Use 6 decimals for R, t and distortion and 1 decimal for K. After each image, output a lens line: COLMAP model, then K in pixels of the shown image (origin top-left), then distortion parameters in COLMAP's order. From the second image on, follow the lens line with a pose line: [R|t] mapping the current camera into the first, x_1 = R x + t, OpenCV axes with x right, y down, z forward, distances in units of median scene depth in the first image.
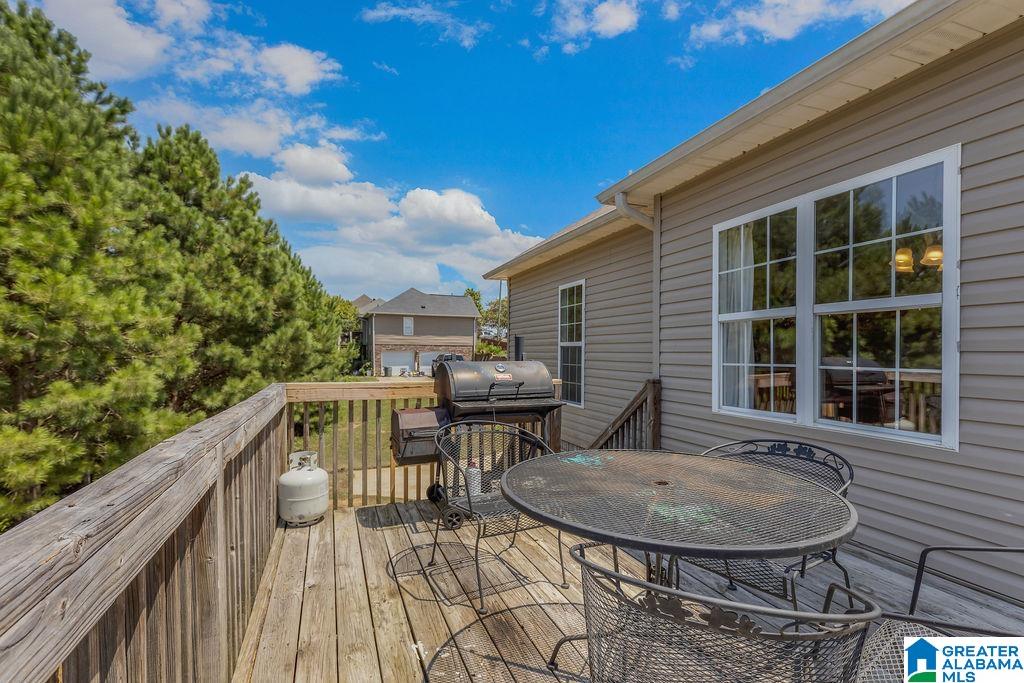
lens RADIAL K [[469.4, 0, 513.0], [0, 469.4, 353.5], [0, 0, 1]] dist [0.008492, 0.000152]
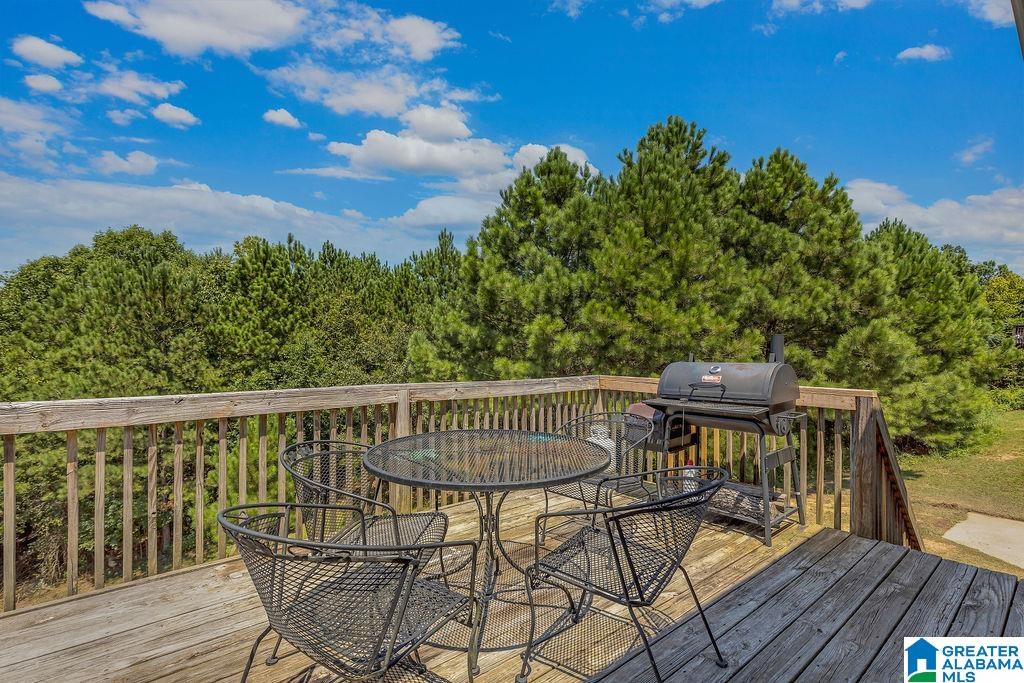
lens RADIAL K [[480.6, 0, 512.8], [0, 480.6, 336.3], [0, 0, 1]] dist [0.002144, 0.000169]
pose [[0.319818, -0.032808, -0.946911, 0.199049], [-0.004238, 0.999341, -0.036056, -0.000457], [0.947470, 0.015545, 0.319468, 0.067300]]
